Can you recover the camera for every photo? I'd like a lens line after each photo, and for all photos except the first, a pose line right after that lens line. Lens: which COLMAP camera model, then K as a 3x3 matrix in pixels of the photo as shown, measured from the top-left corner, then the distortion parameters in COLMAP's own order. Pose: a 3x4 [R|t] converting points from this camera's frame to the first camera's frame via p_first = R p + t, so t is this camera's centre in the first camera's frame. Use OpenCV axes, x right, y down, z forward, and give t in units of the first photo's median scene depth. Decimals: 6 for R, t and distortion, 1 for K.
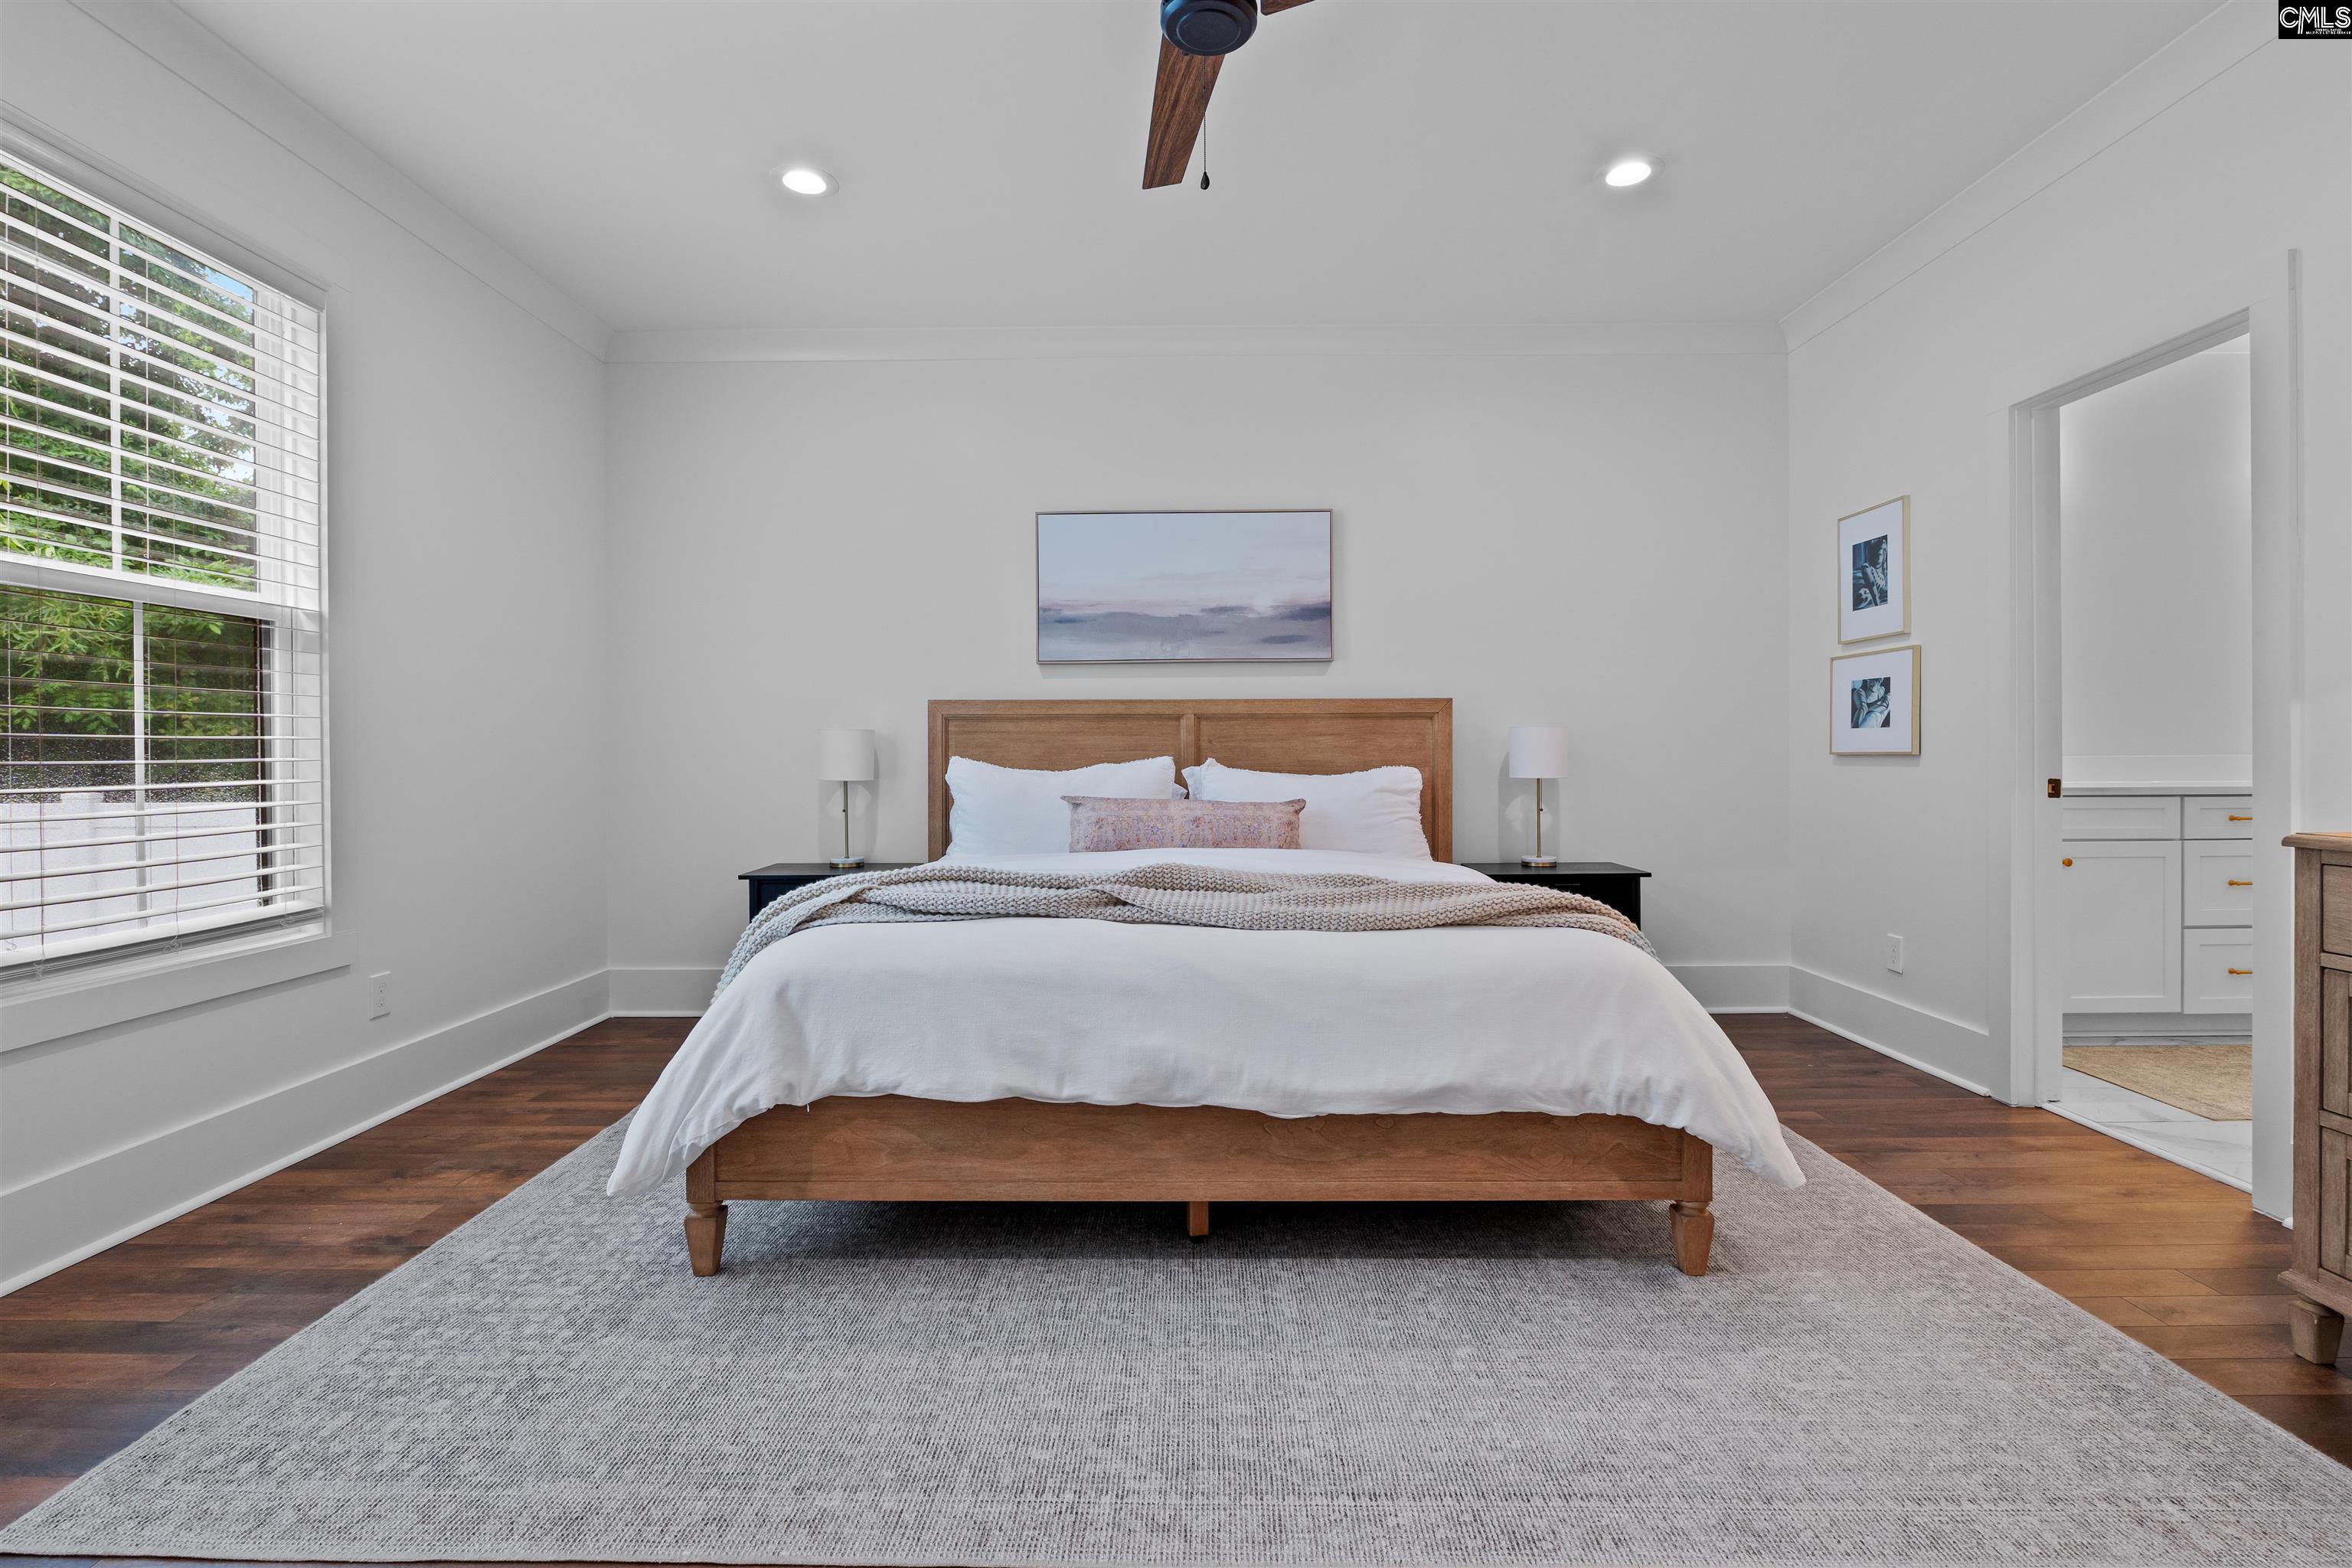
lens RADIAL K [[1086.2, 0, 1174.3], [0, 1086.2, 774.0], [0, 0, 1]] dist [-0.008010, -0.001239]
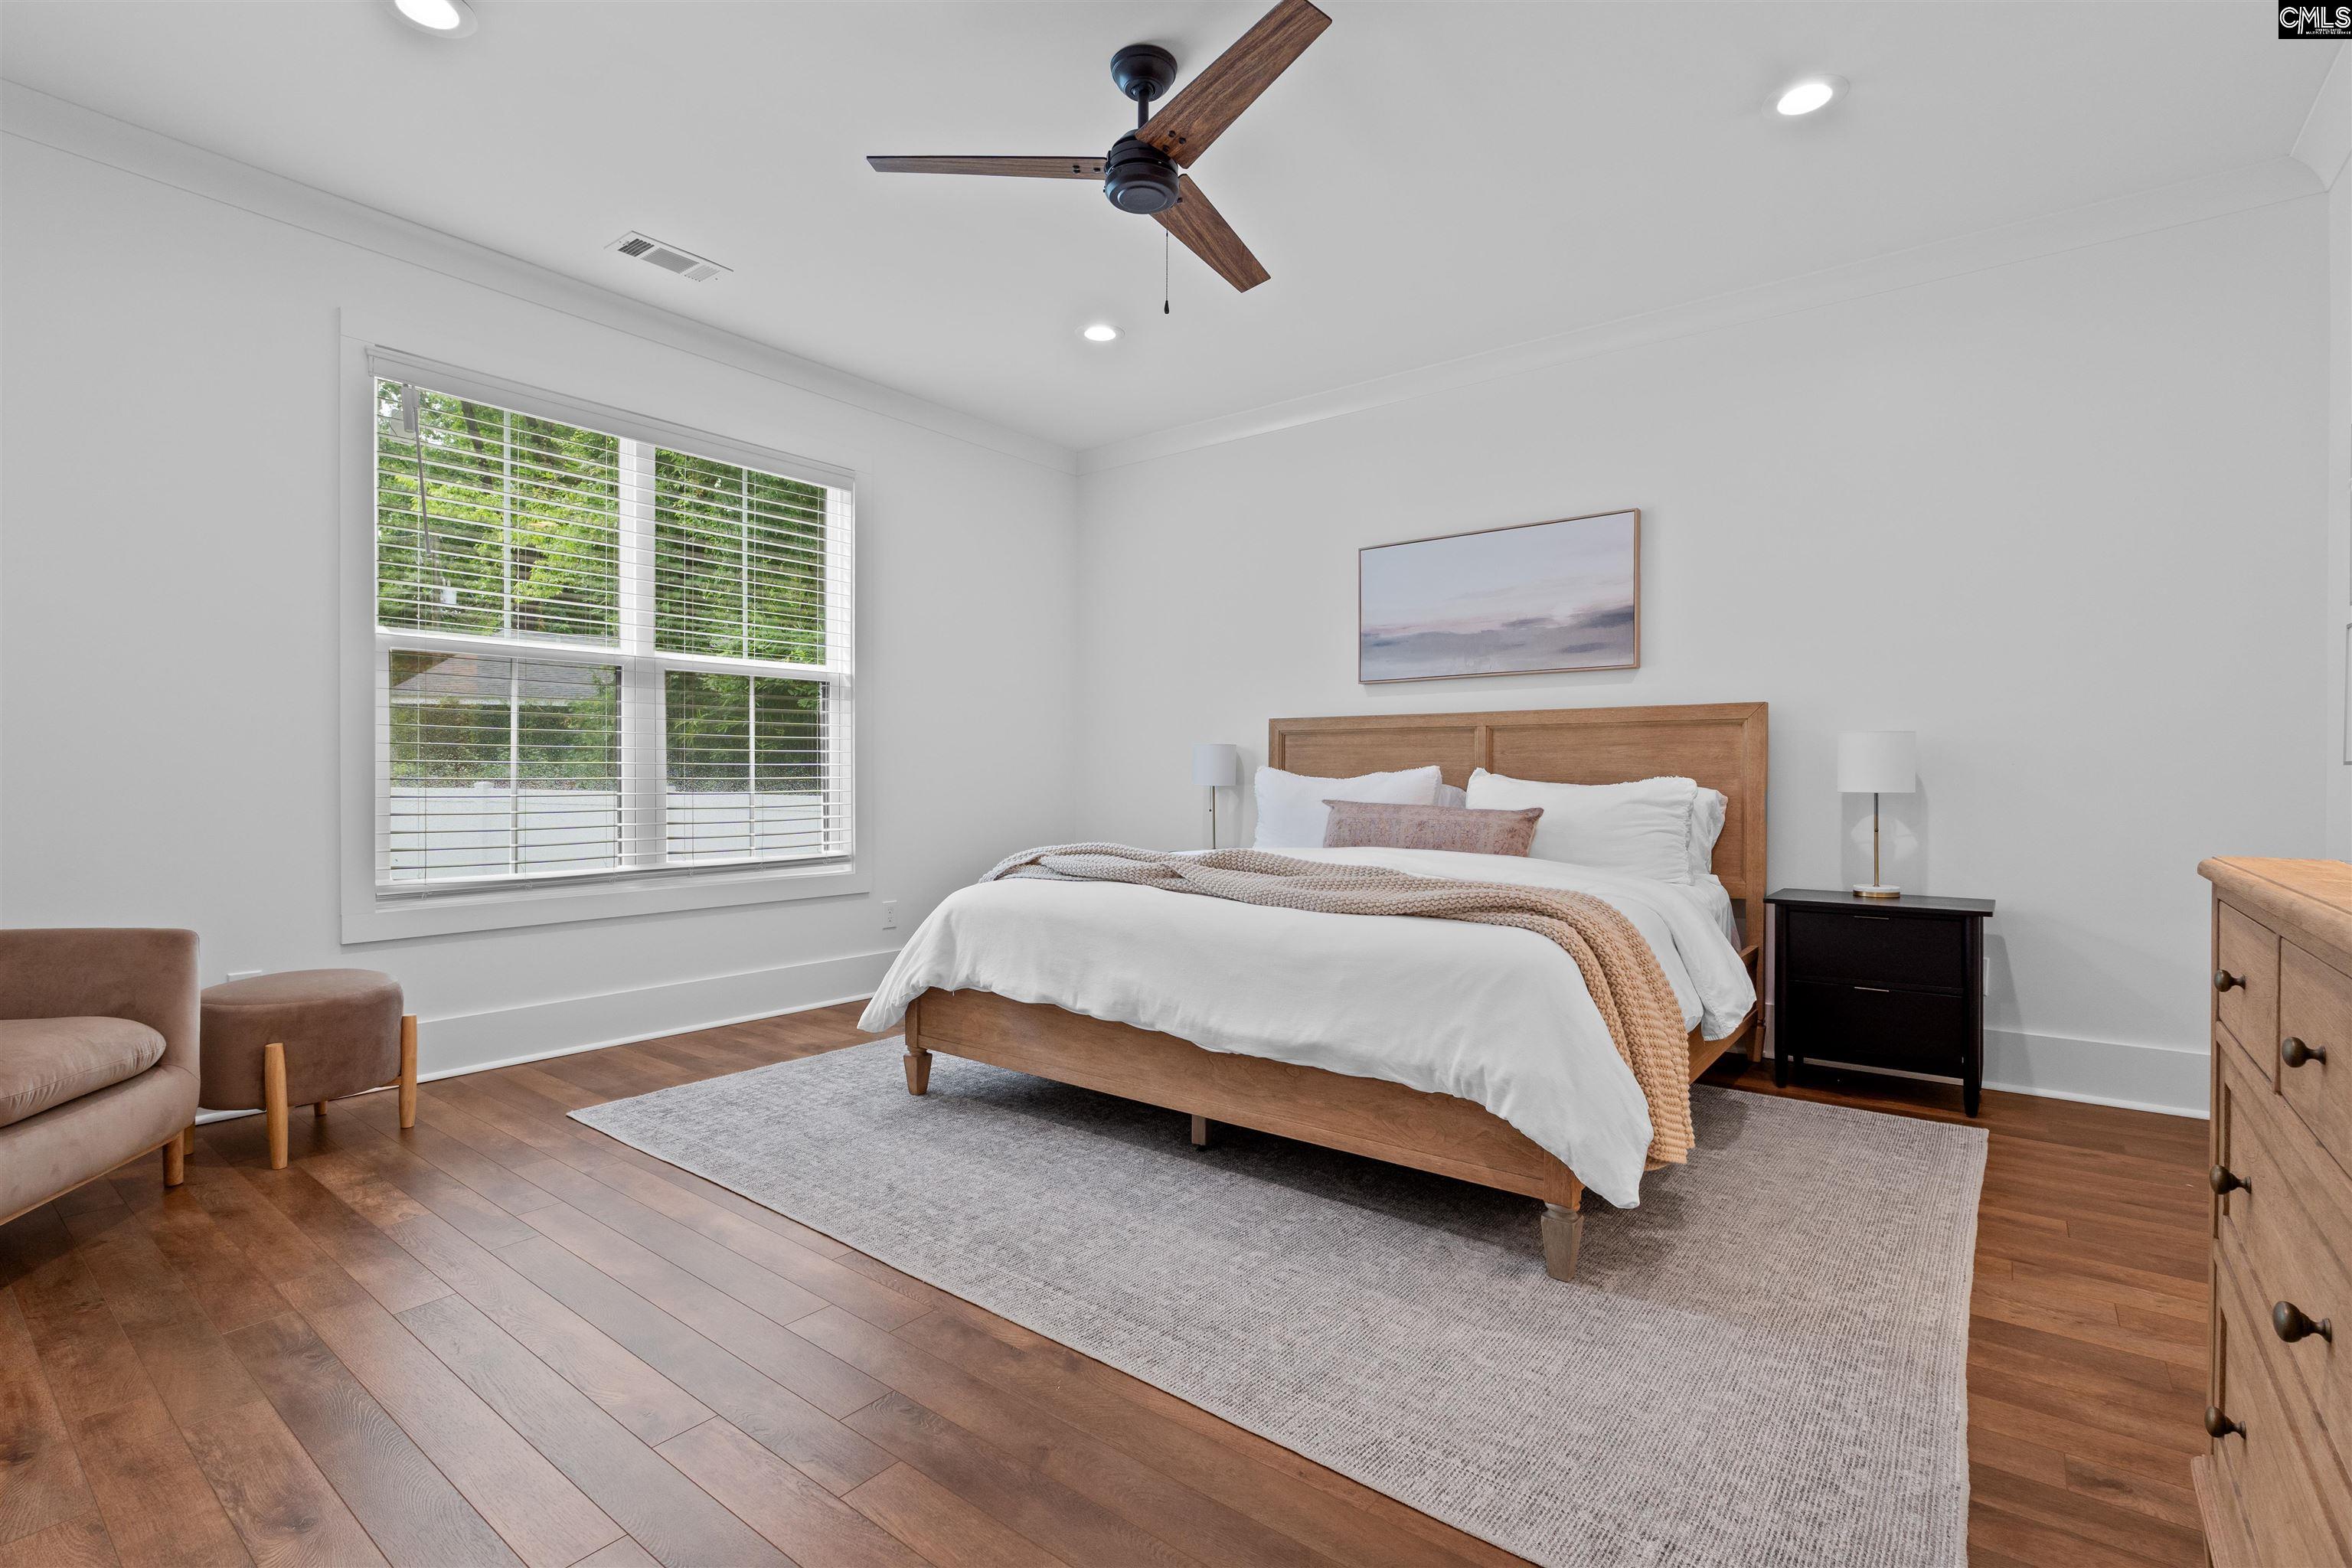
lens RADIAL K [[1087.6, 0, 1169.2], [0, 1087.6, 781.2], [0, 0, 1]] dist [-0.010287, 0.000160]
pose [[0.791484, 0.010728, -0.611095, 0.706273], [-0.016874, 0.999848, -0.004301, 0.012780], [0.610957, 0.013716, 0.791545, -0.014234]]
